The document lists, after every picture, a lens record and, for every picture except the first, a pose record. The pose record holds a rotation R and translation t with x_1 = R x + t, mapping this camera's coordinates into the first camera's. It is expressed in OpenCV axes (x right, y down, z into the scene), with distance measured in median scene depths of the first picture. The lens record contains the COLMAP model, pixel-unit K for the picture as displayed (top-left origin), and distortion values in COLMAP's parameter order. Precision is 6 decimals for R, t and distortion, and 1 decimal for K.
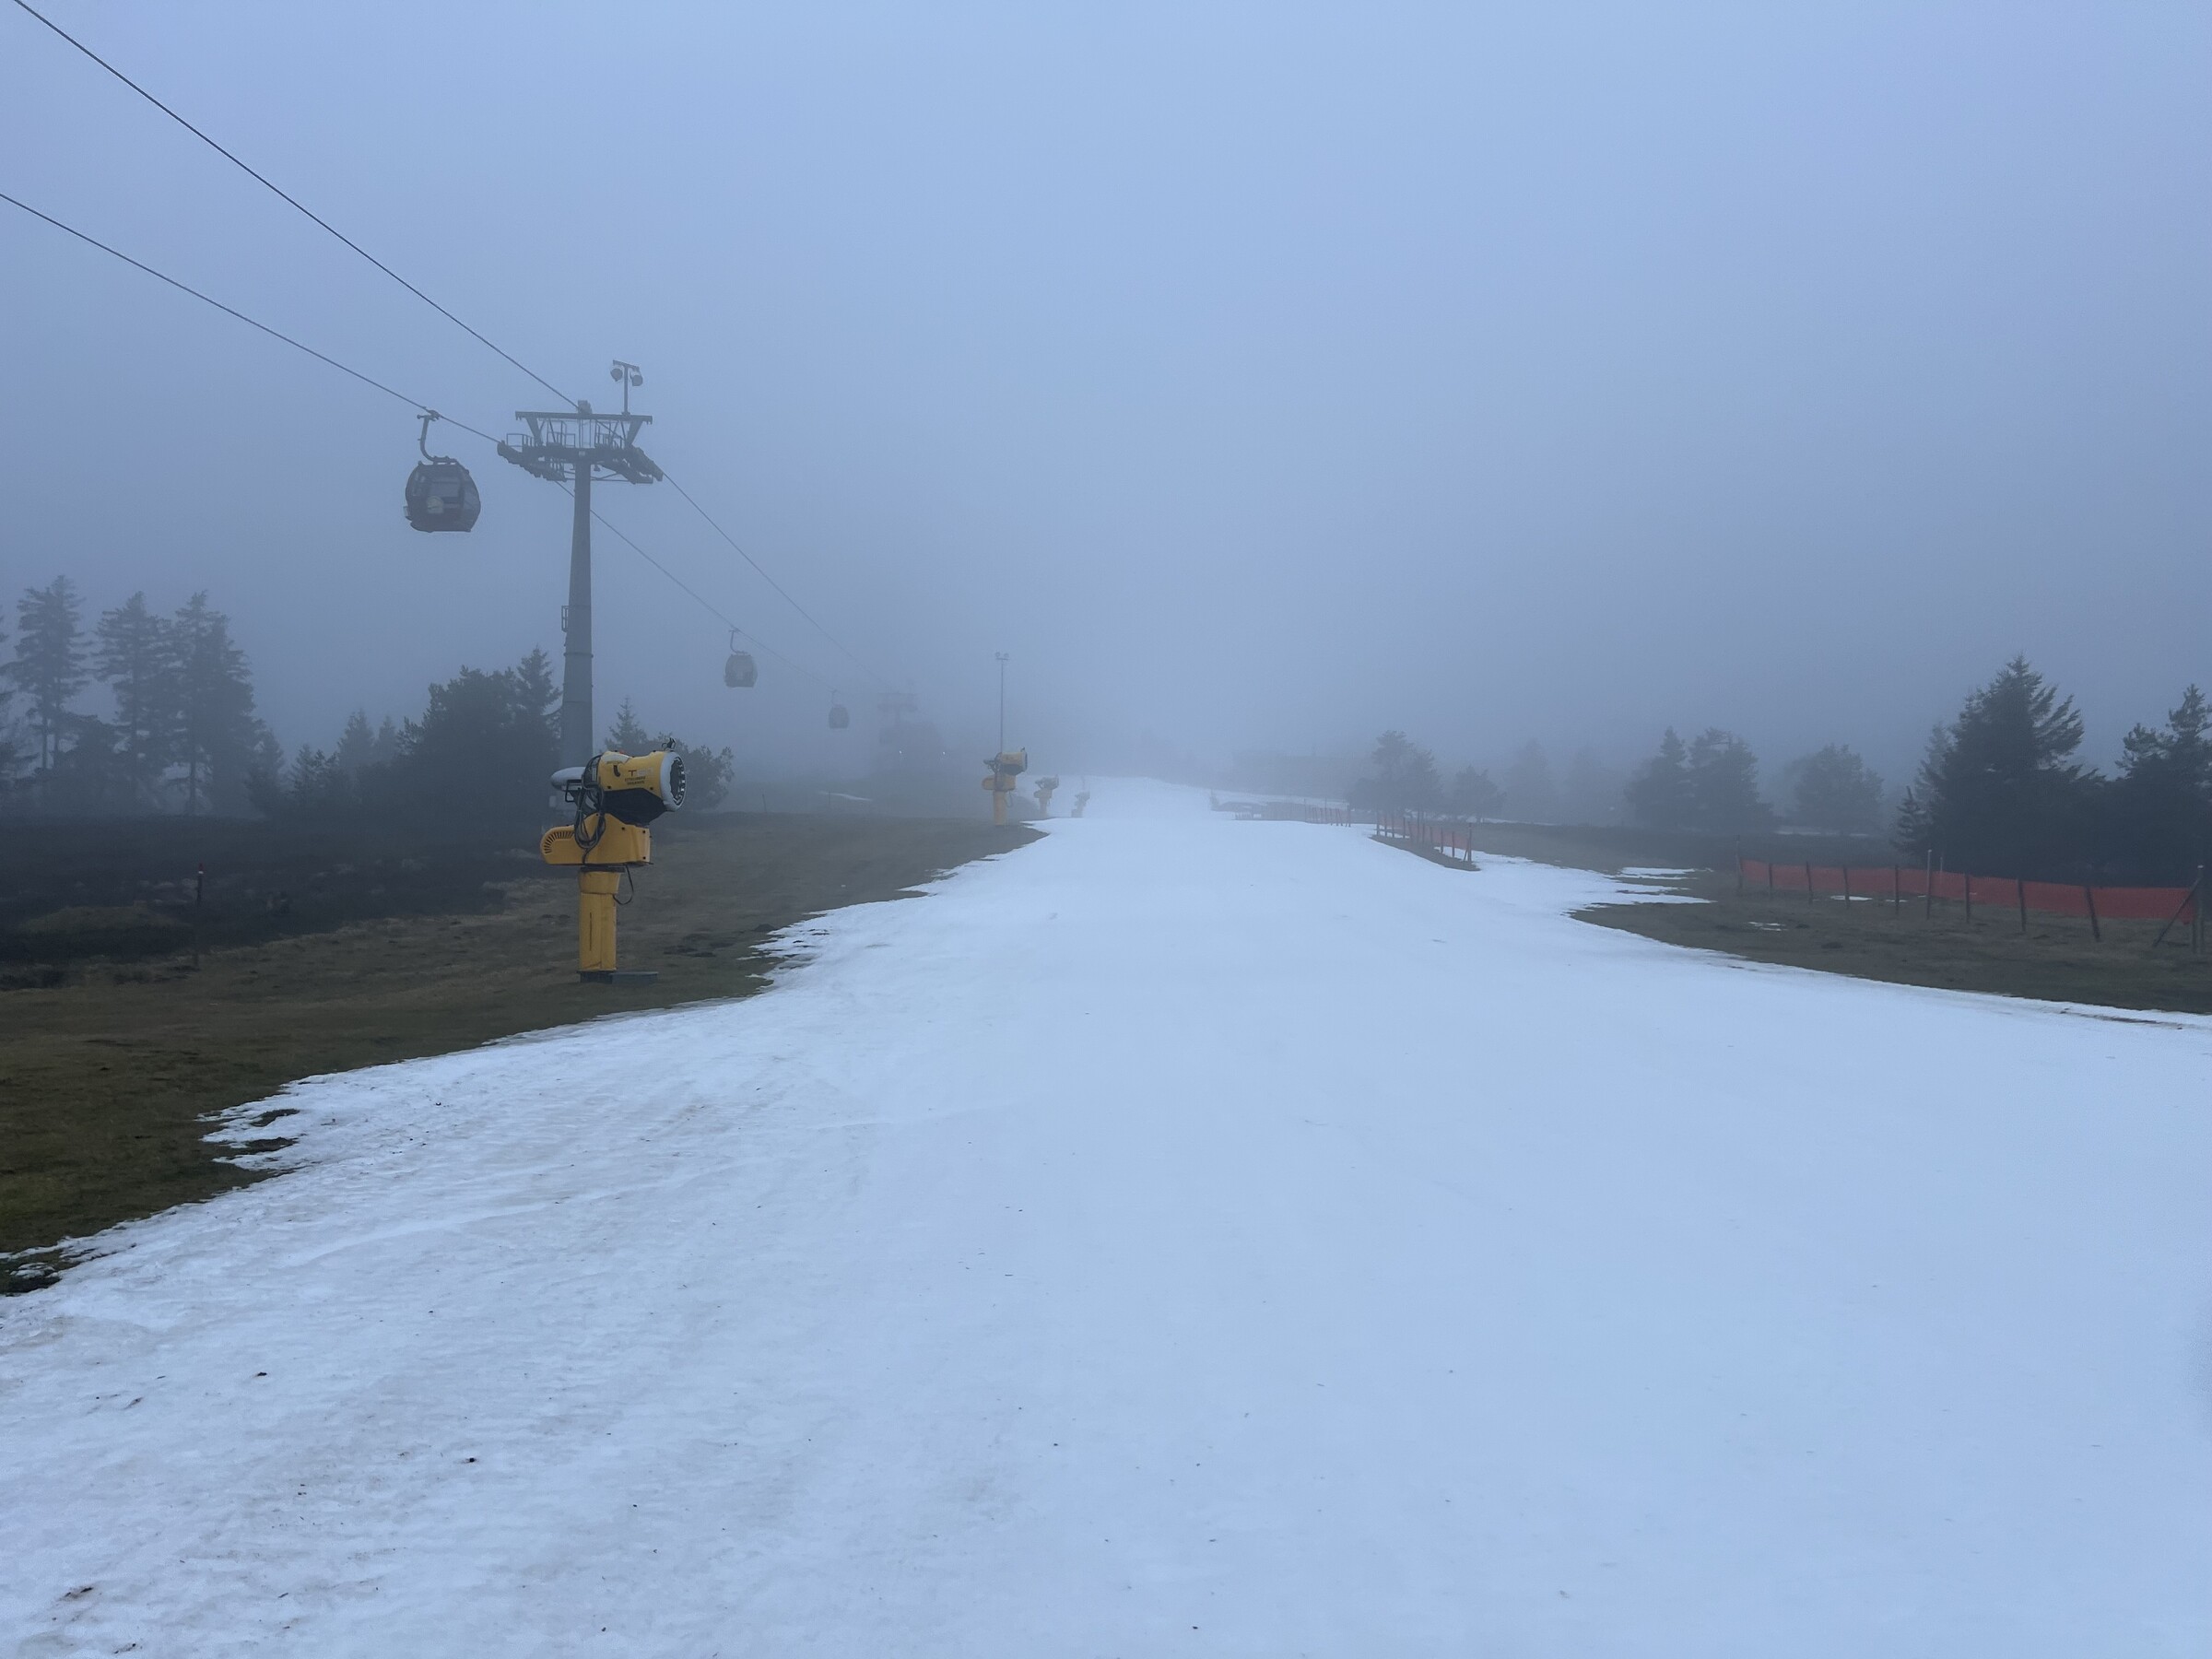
lens RADIAL K [[1641.6, 0, 1048.1], [0, 1641.6, 825.1], [0, 0, 1]] dist [0.046892, -0.001441]
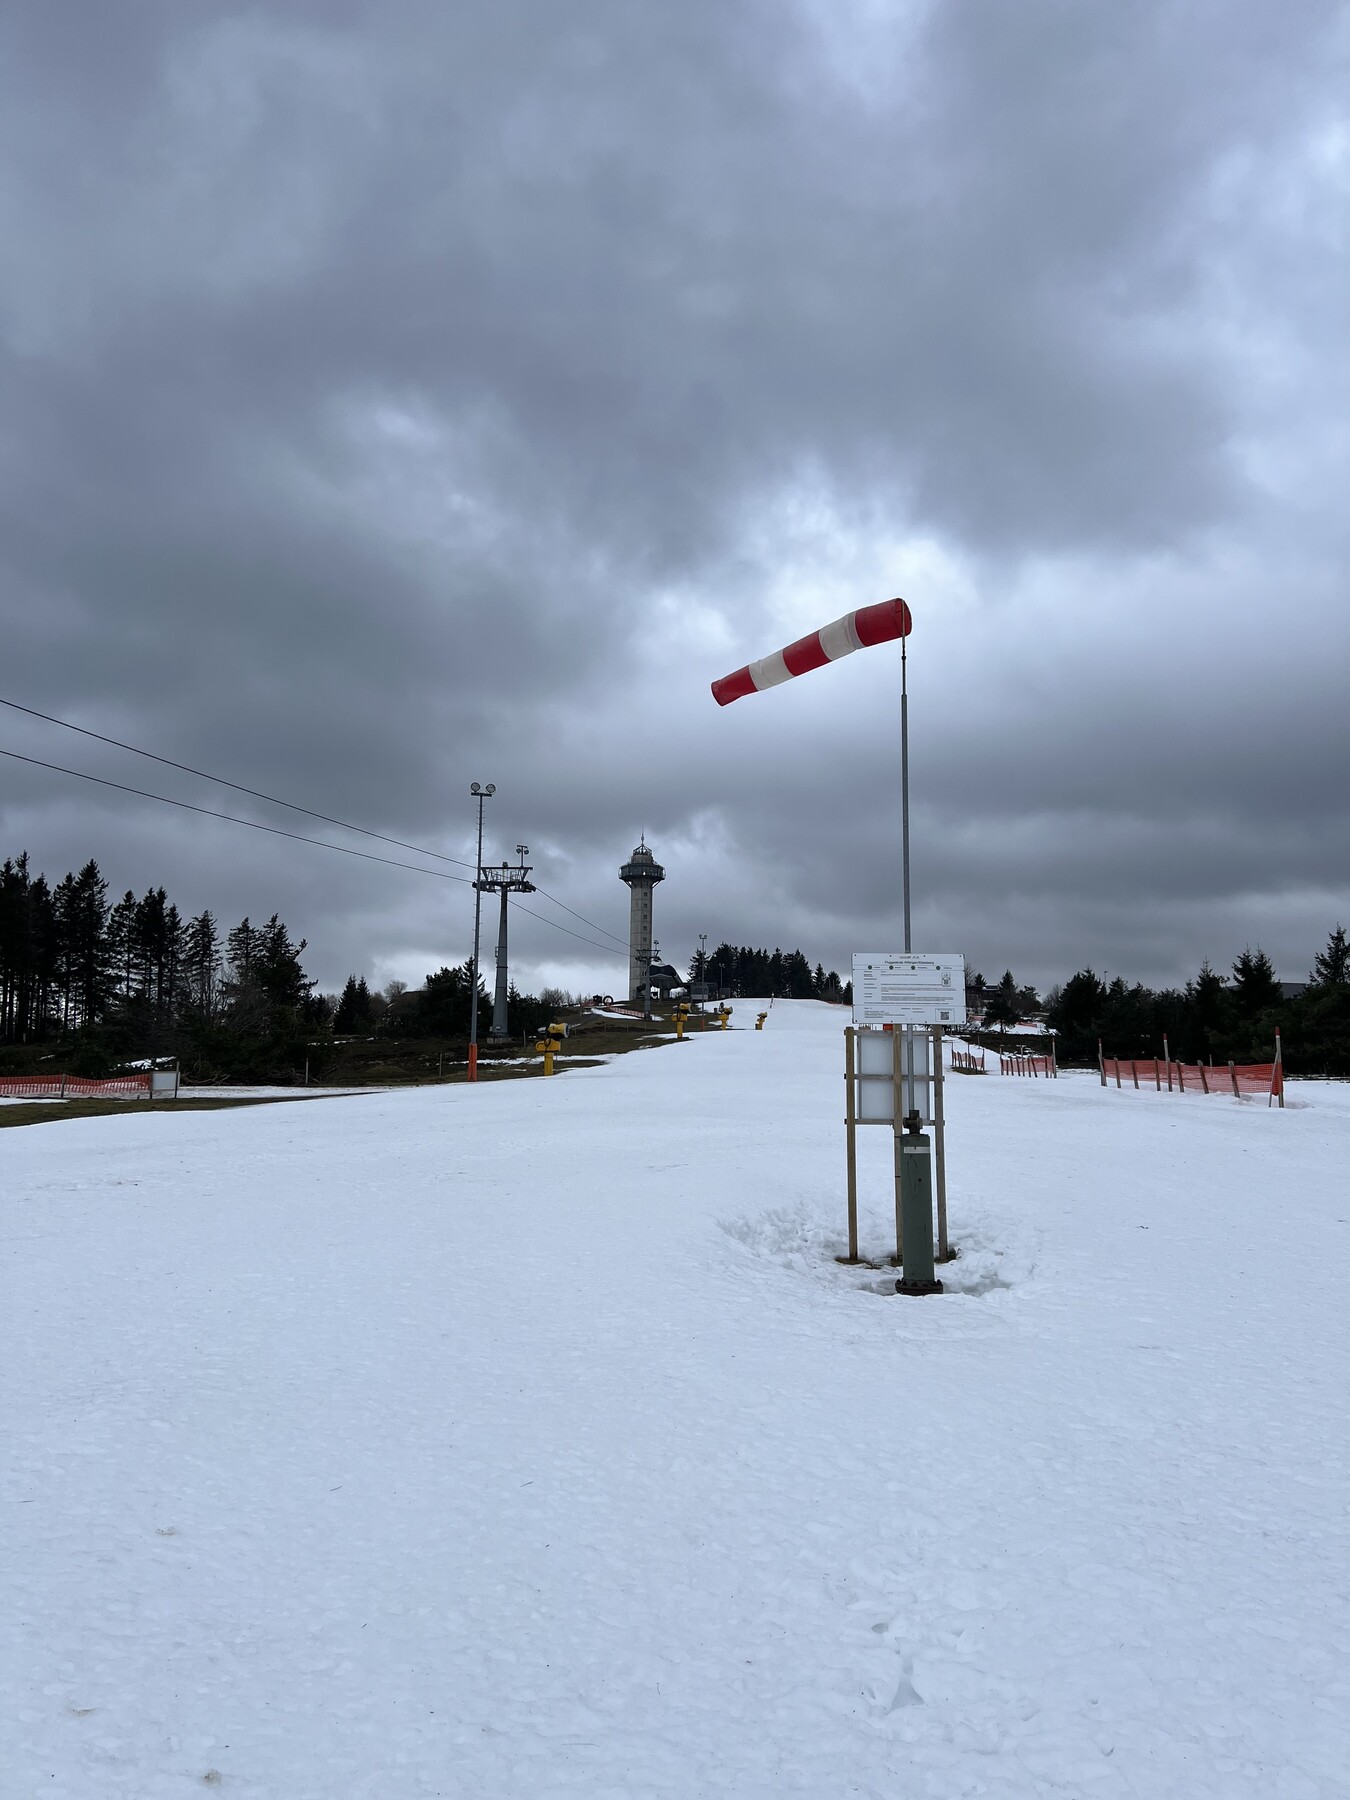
lens RADIAL K [[1335.8, 0, 675.0], [0, 1335.8, 900.0], [0, 0, 1]] dist [0.046892, -0.001441]
pose [[0.996931, -0.014391, -0.076950, 0.094032], [0.006797, 0.995157, -0.098059, -0.007668], [0.077988, 0.097235, 0.992201, -0.748092]]
